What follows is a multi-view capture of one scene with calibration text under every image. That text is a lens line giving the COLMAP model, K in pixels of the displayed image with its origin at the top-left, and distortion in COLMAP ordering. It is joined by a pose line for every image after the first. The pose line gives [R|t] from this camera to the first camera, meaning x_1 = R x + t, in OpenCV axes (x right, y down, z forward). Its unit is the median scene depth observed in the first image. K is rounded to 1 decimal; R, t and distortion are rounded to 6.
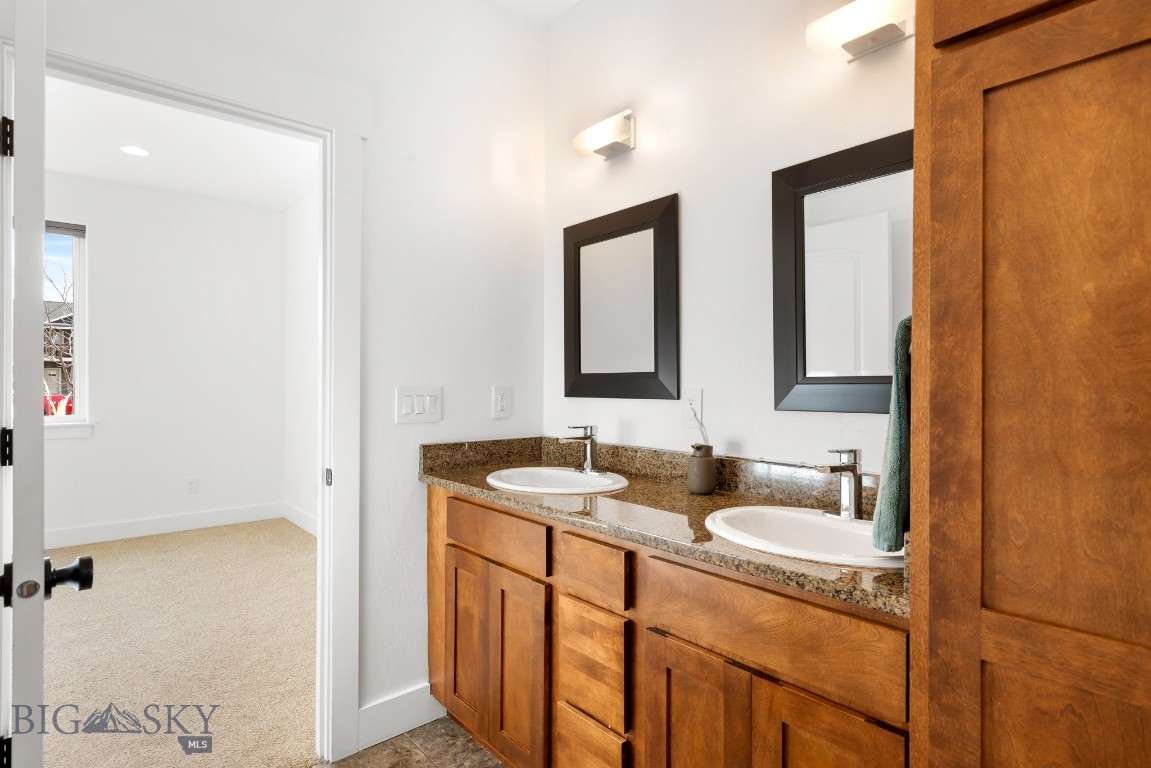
lens RADIAL K [[601.1, 0, 576.0], [0, 601.1, 383.1], [0, 0, 1]] dist [0.001743, -0.000107]
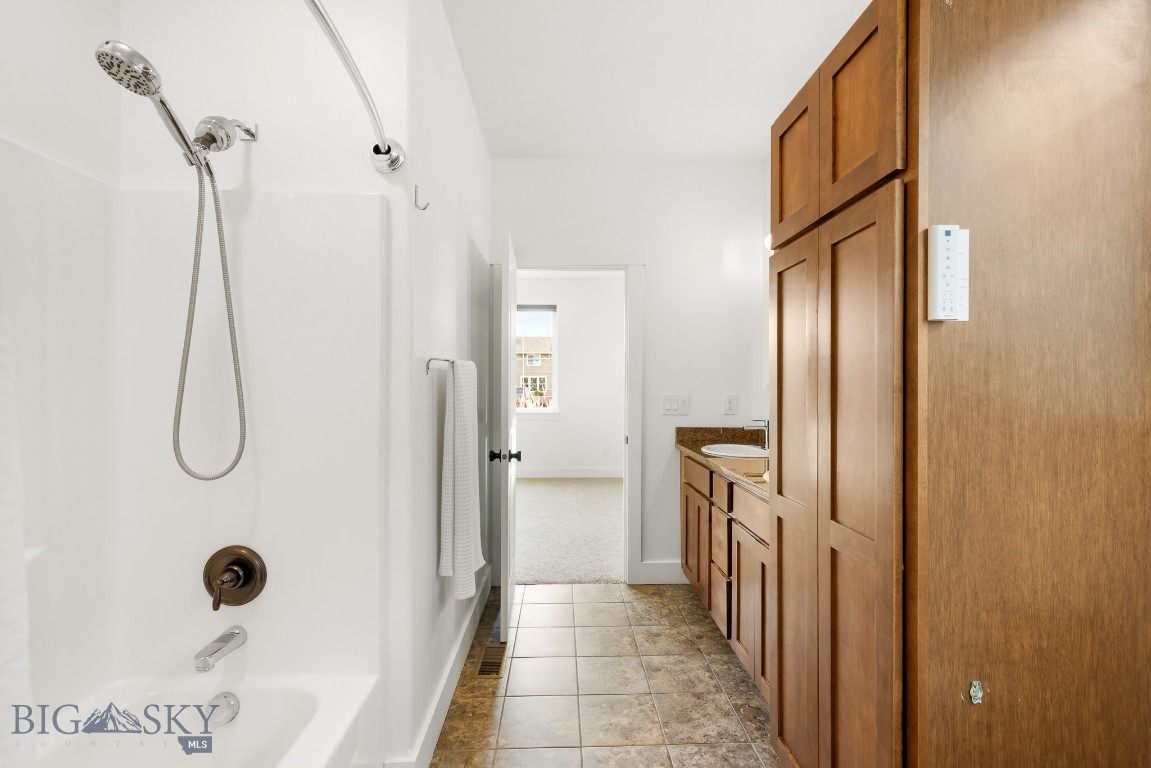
lens RADIAL K [[516.7, 0, 576.1], [0, 516.7, 379.6], [0, 0, 1]] dist [0.004045, -0.000263]
pose [[0.774137, -0.008171, -0.632965, 0.518589], [-0.003016, 0.999858, -0.016596, -0.014424], [0.633011, 0.014757, 0.774003, -0.412802]]
